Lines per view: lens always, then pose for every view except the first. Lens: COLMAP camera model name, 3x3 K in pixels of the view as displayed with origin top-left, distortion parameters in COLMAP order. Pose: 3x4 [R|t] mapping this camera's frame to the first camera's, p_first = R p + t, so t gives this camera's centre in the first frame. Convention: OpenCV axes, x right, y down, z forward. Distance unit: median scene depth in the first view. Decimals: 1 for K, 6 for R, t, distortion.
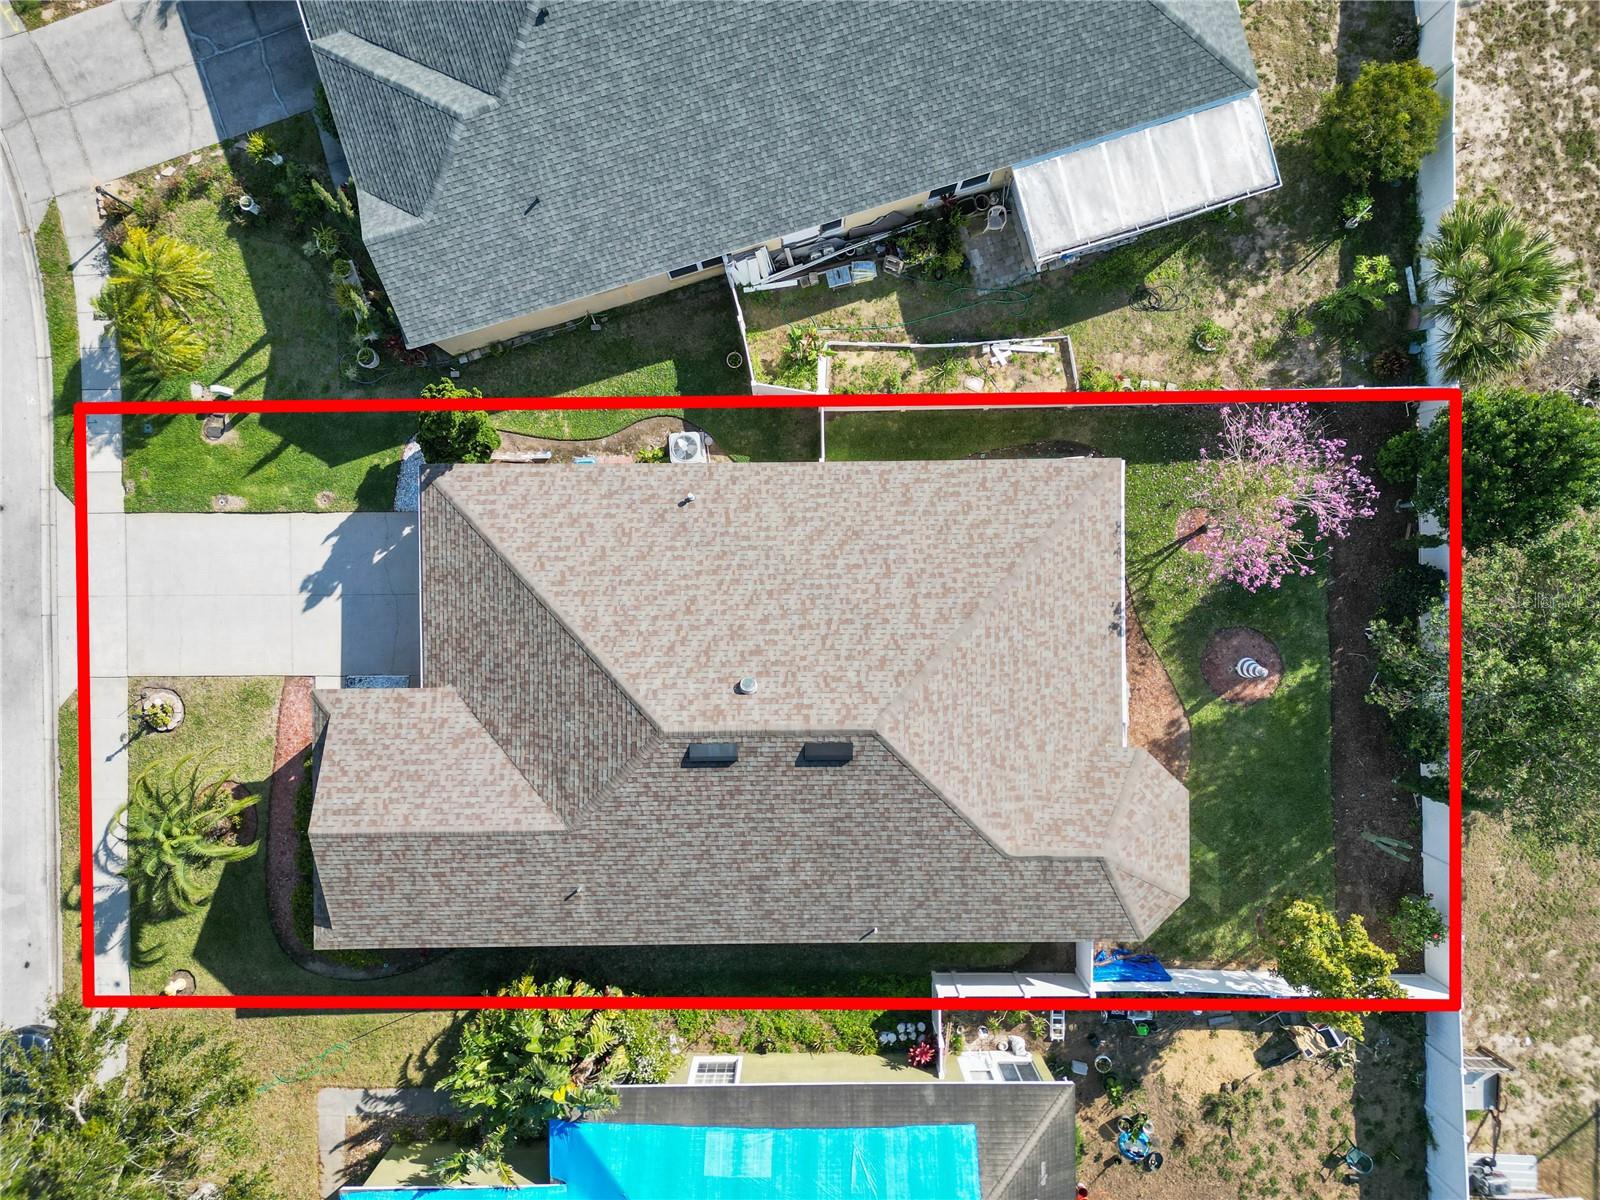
lens RADIAL K [[1108.8, 0, 798.5], [0, 1108.8, 611.6], [0, 0, 1]] dist [0.071630, -0.064755]
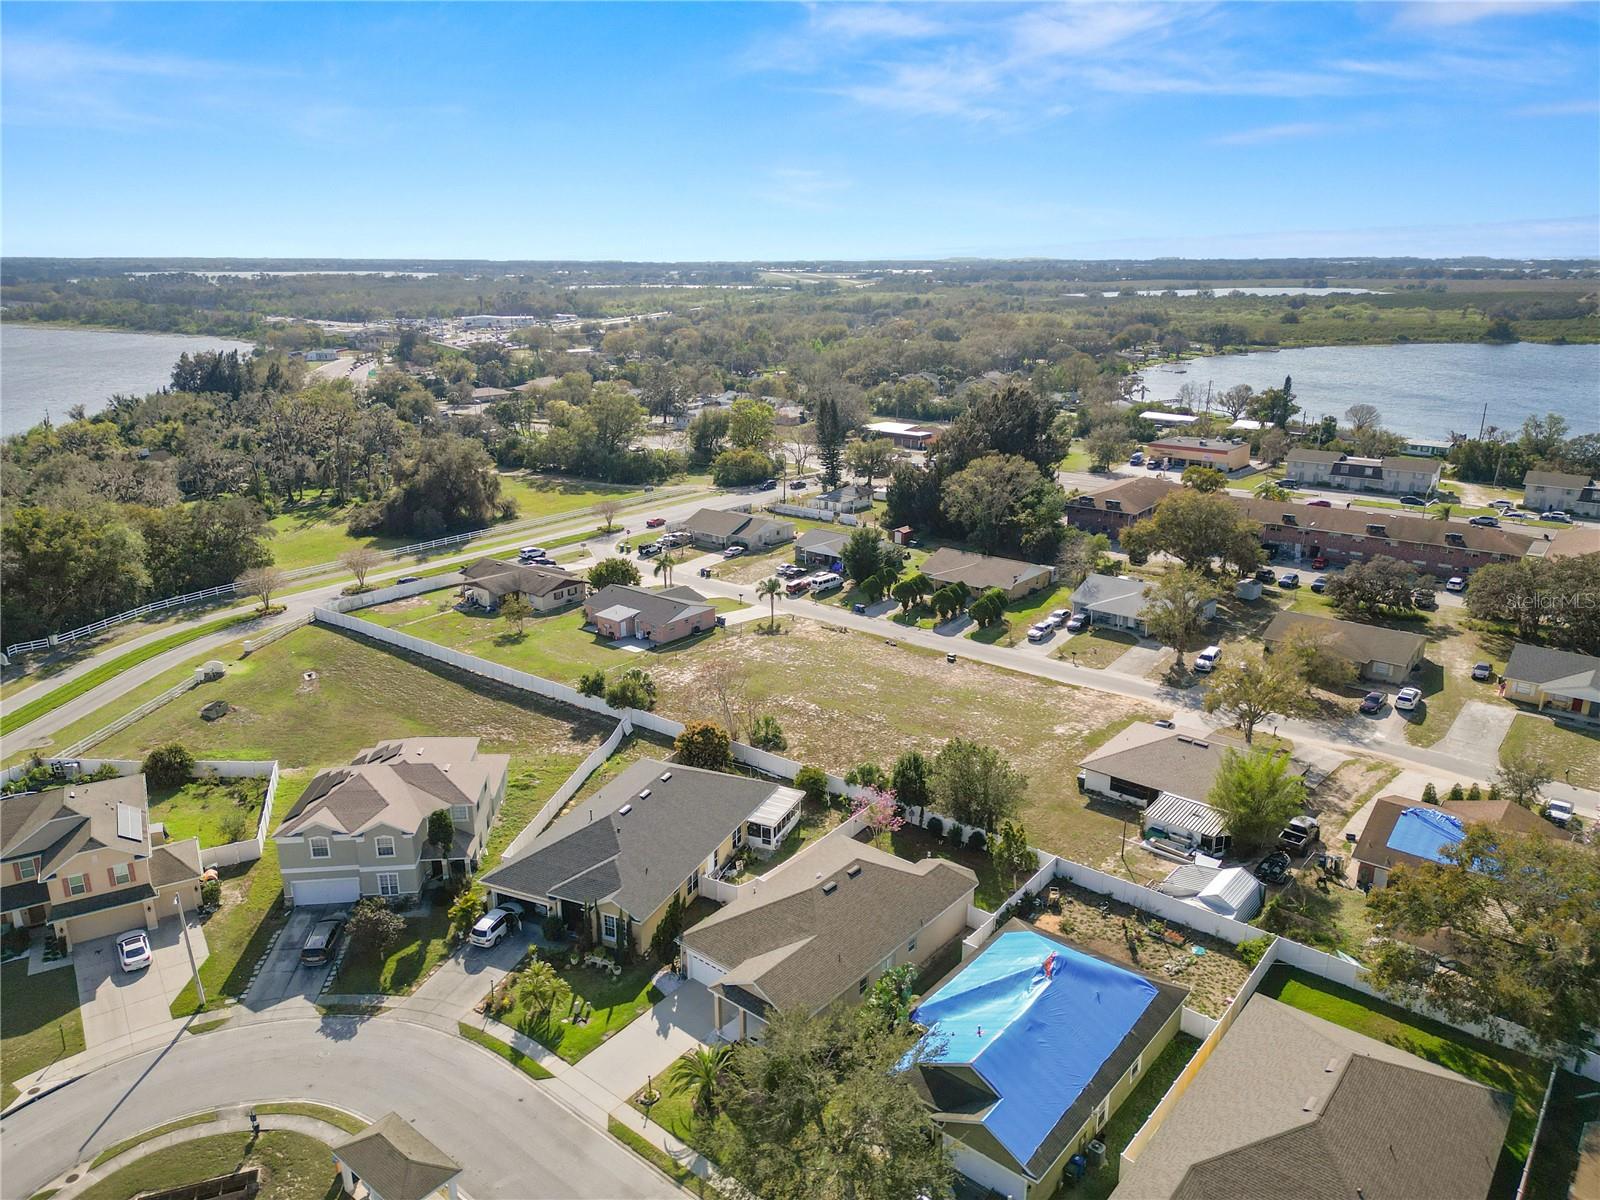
lens RADIAL K [[1108.8, 0, 798.5], [0, 1108.8, 611.6], [0, 0, 1]] dist [0.071630, -0.064755]
pose [[0.650225, -0.227918, 0.724749, -1.710361], [0.759649, 0.180178, -0.624875, 1.445799], [0.011837, 0.956864, 0.290295, -0.434440]]
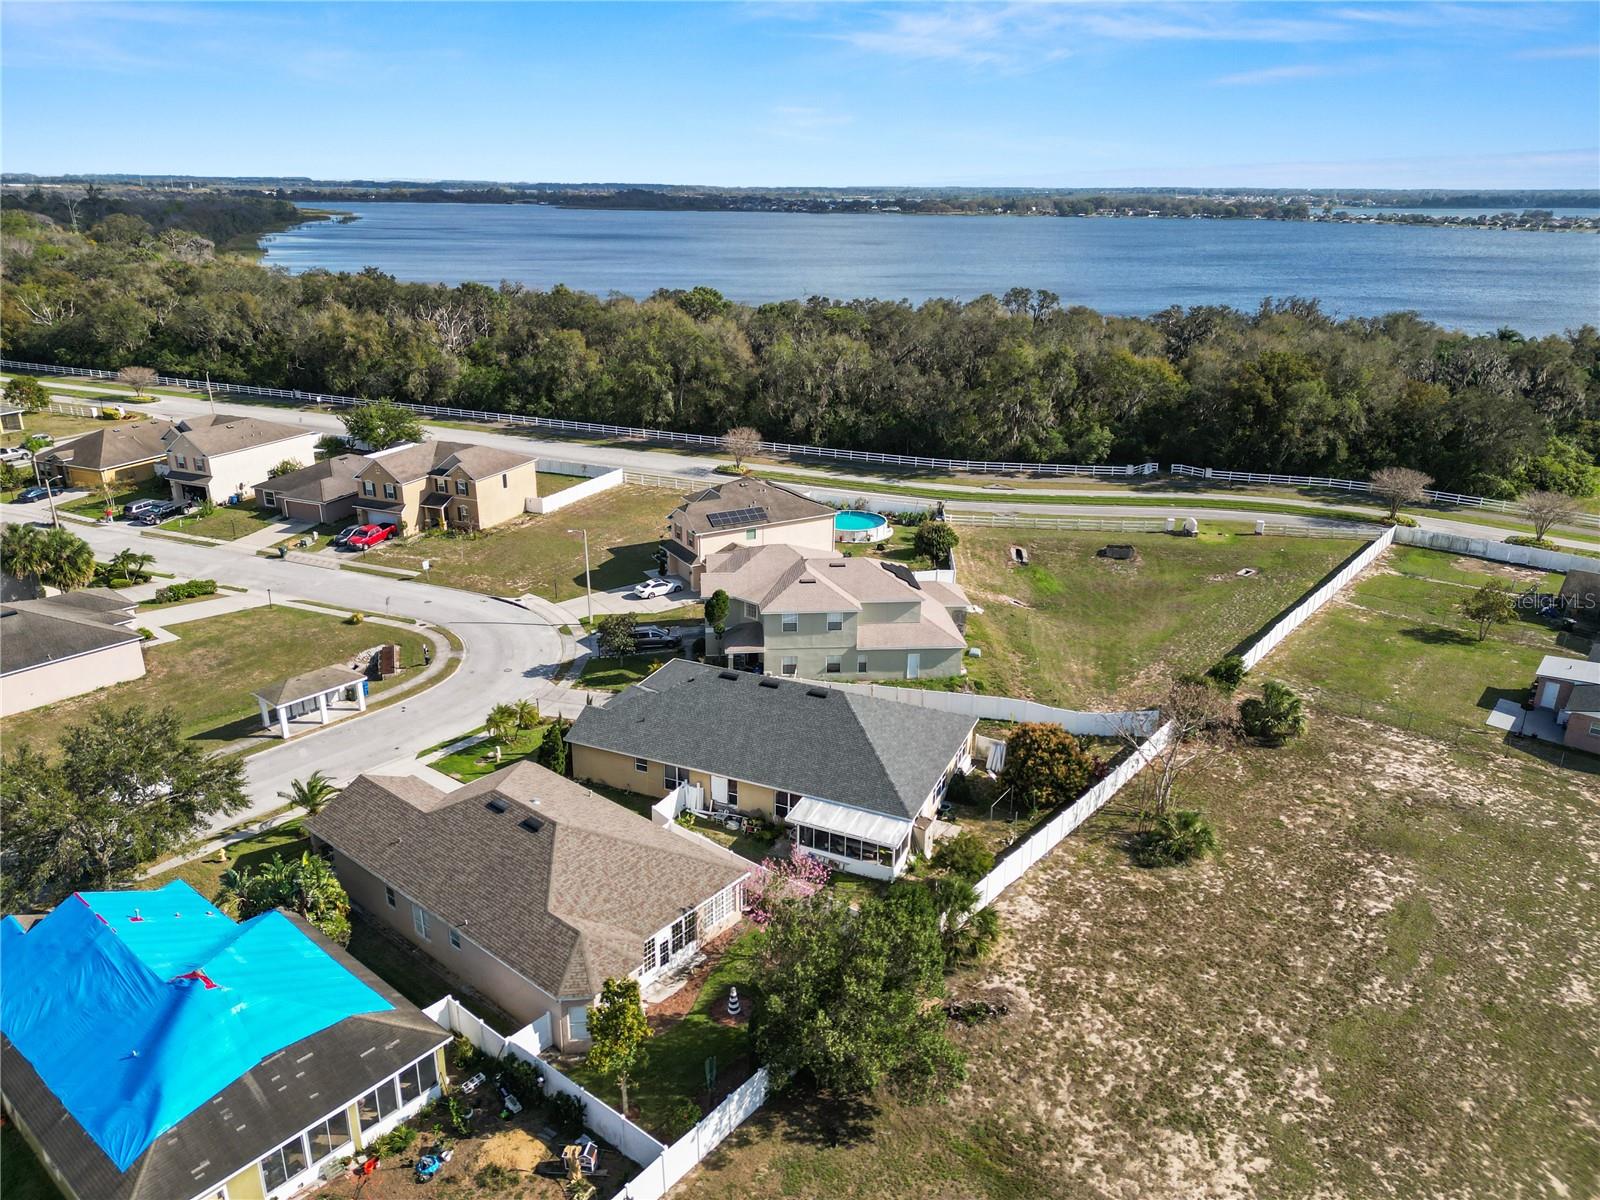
lens RADIAL K [[1112.2, 0, 800.0], [0, 1112.2, 600.0], [0, 0, 1]] dist [0.091233, -0.110402]
pose [[0.760199, 0.236792, -0.605002, 1.310551], [-0.649269, 0.243362, -0.720572, 1.009243], [-0.023391, 0.940588, 0.338745, -0.099905]]
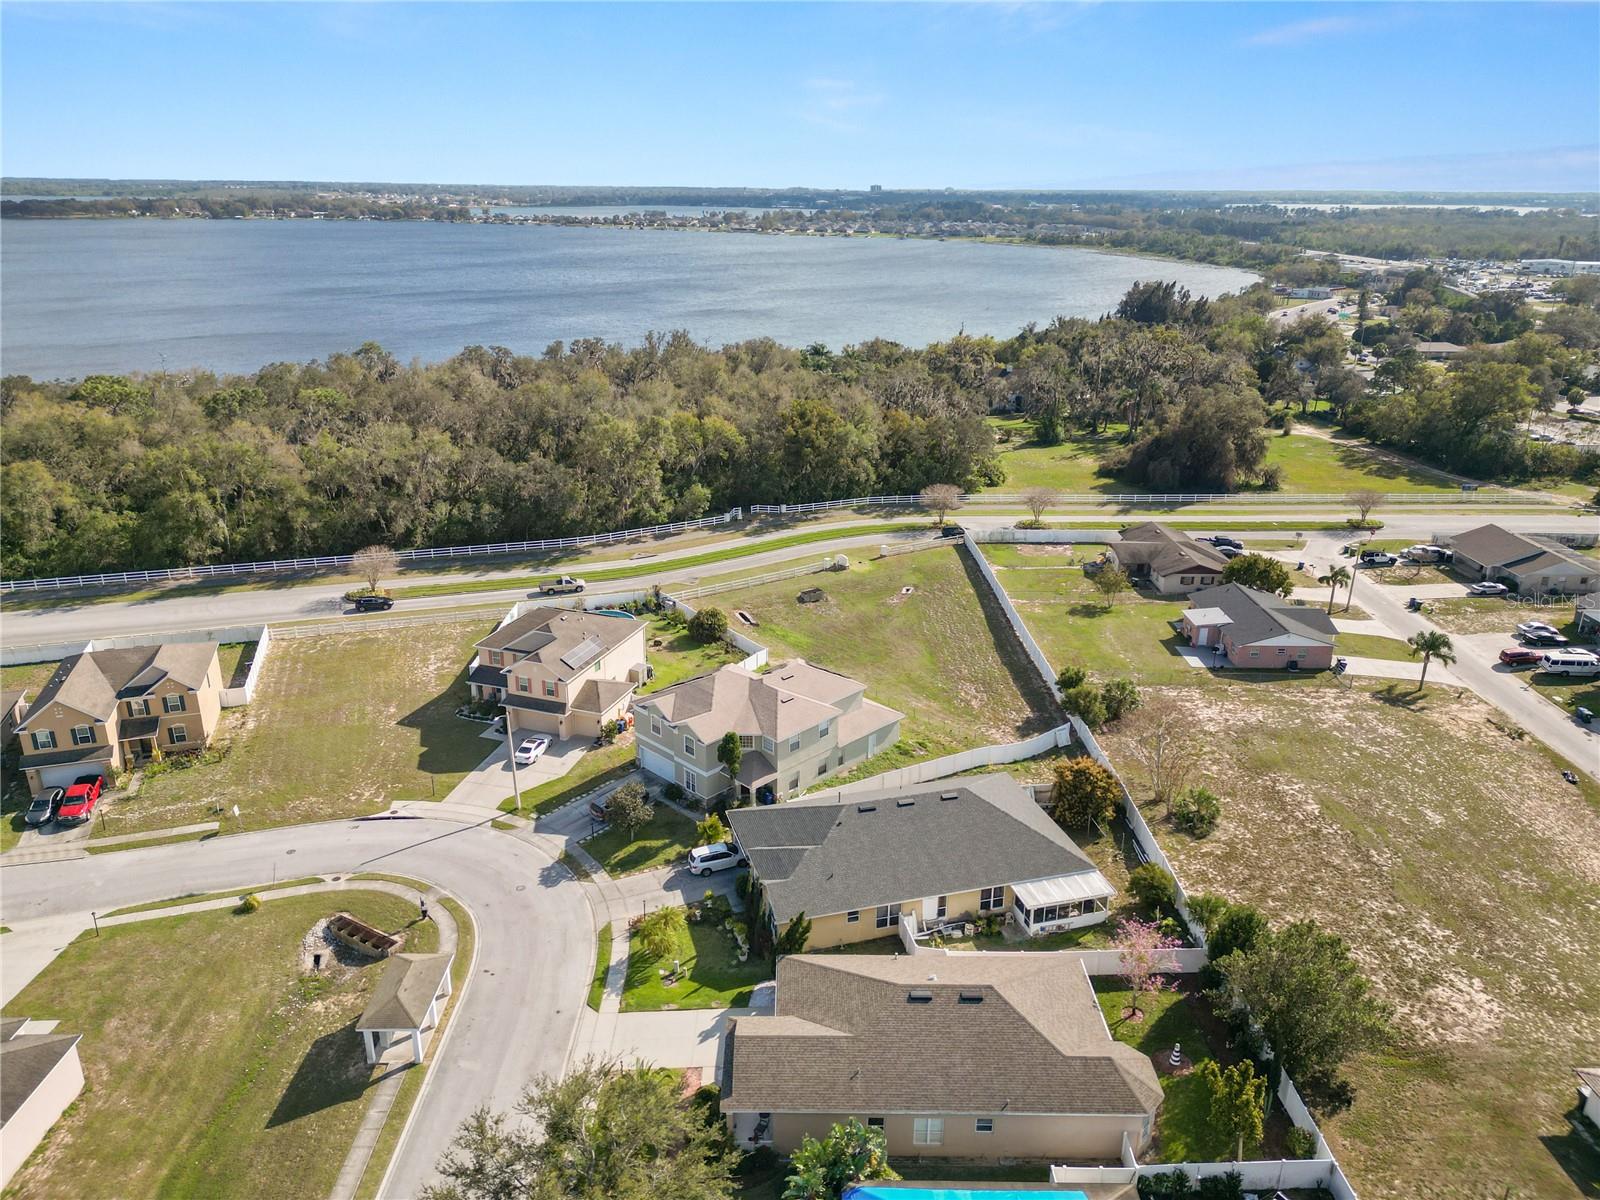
lens RADIAL K [[1108.8, 0, 798.5], [0, 1108.8, 611.6], [0, 0, 1]] dist [0.071630, -0.064755]
pose [[0.999879, 0.014682, -0.005131, -0.272088], [-0.009828, 0.340857, -0.940064, 1.670196], [-0.012053, 0.940001, 0.340960, -0.428826]]
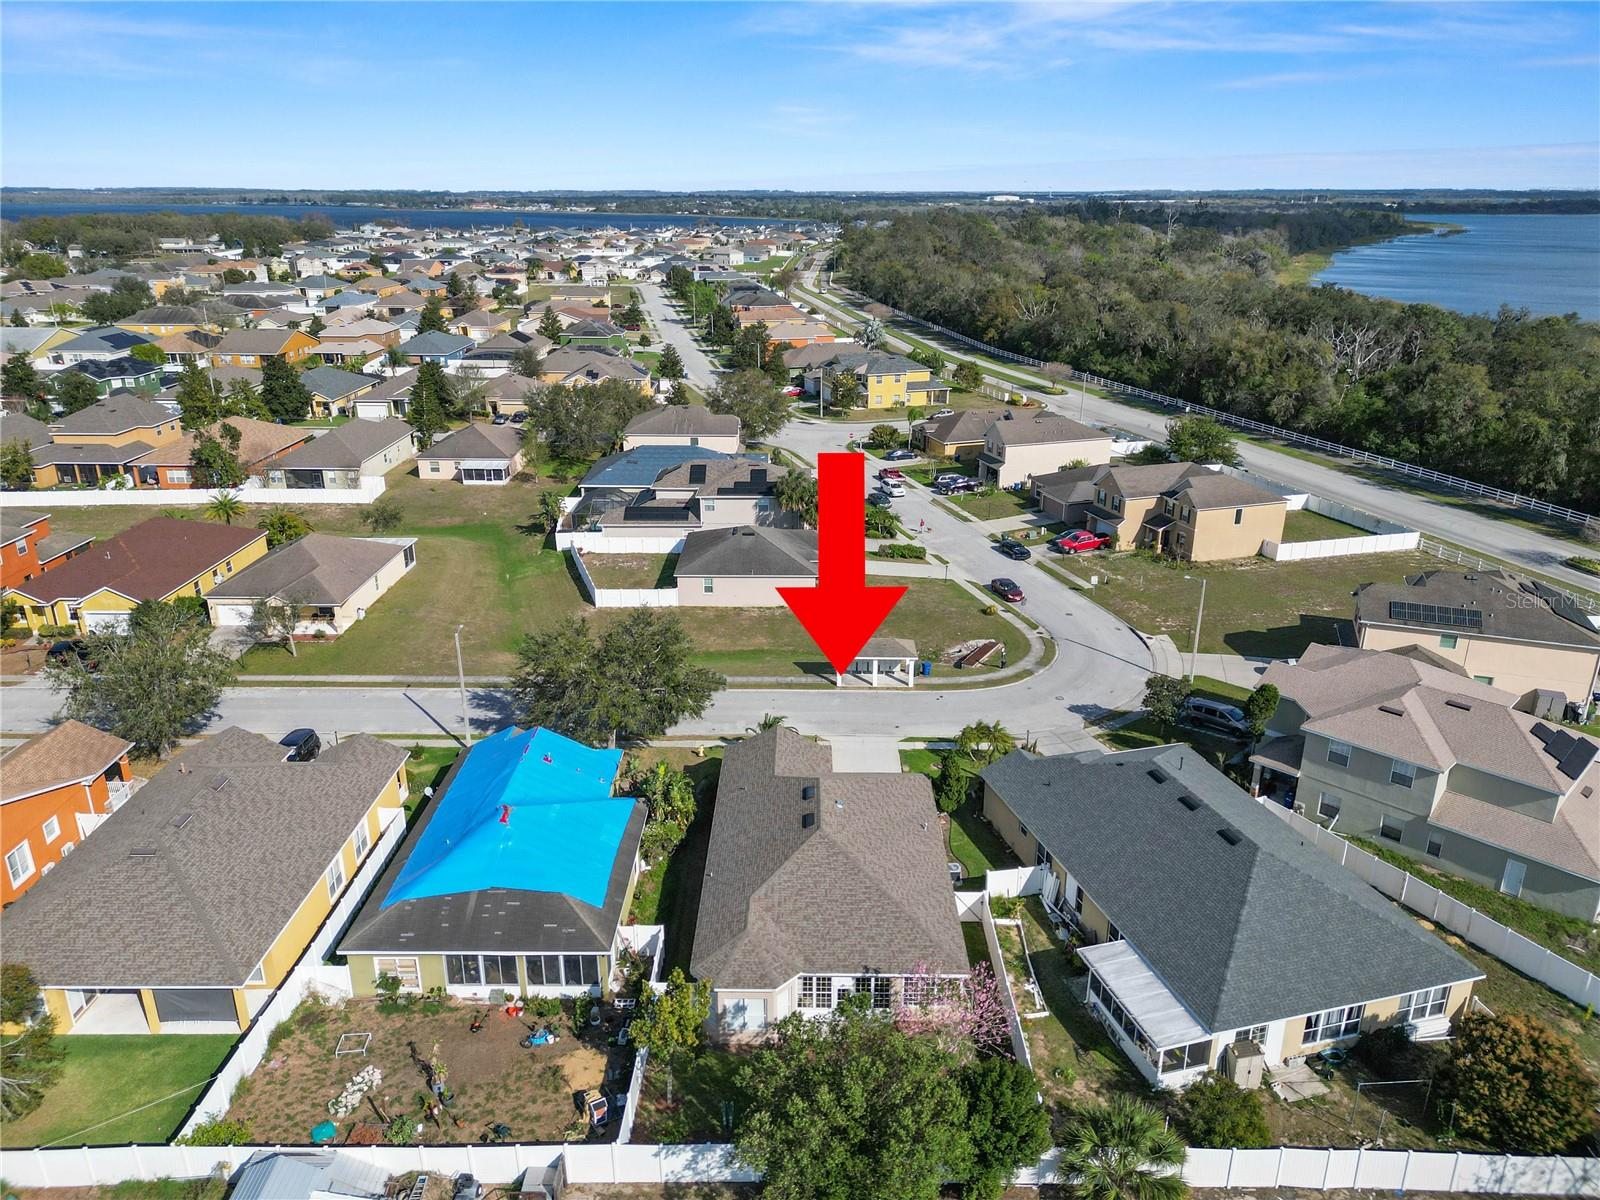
lens RADIAL K [[1108.8, 0, 798.5], [0, 1108.8, 611.6], [0, 0, 1]] dist [0.071630, -0.064755]
pose [[-0.020530, 0.356105, -0.934220, 1.562964], [-0.999668, -0.021841, 0.013643, 0.105753], [-0.015547, 0.934191, 0.356435, -0.117127]]
